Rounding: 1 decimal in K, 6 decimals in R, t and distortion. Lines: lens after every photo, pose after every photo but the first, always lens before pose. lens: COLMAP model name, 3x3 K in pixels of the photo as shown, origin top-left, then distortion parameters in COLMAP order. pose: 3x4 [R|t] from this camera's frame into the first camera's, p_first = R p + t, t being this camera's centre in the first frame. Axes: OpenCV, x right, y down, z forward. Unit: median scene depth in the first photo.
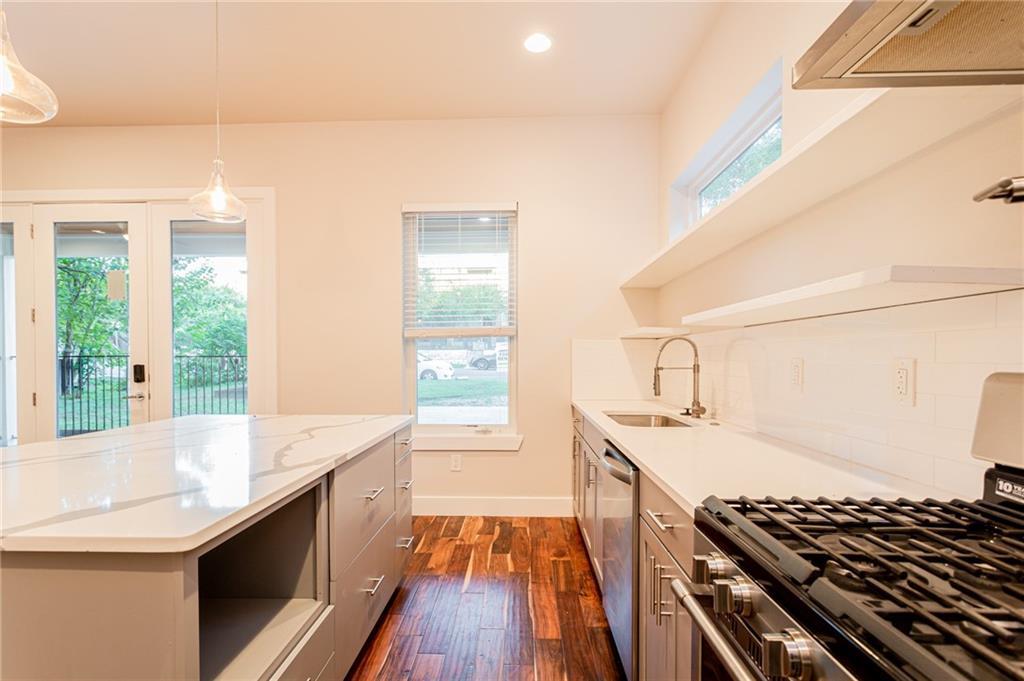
lens RADIAL K [[489.3, 0, 501.4], [0, 489.3, 362.2], [0, 0, 1]] dist [0.003005, -0.000336]
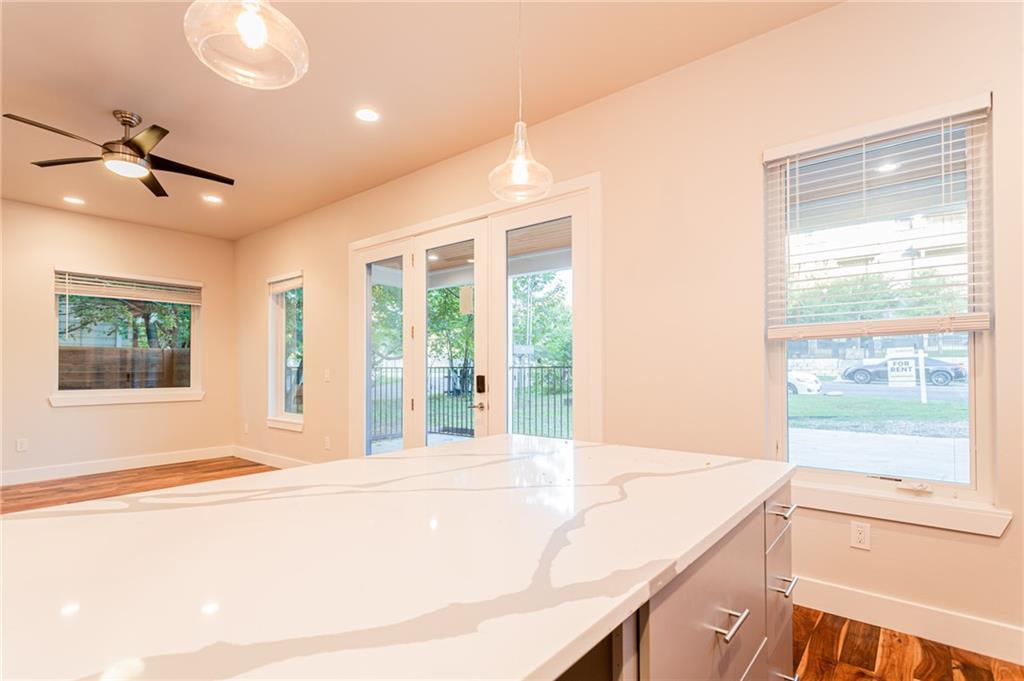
lens RADIAL K [[489.3, 0, 510.5], [0, 489.3, 364.6], [0, 0, 1]] dist [0.003005, -0.000336]
pose [[0.793585, -0.005200, -0.608438, -0.063634], [-0.004846, 0.999878, -0.014866, -0.002584], [0.608441, 0.014746, 0.793462, 0.218937]]
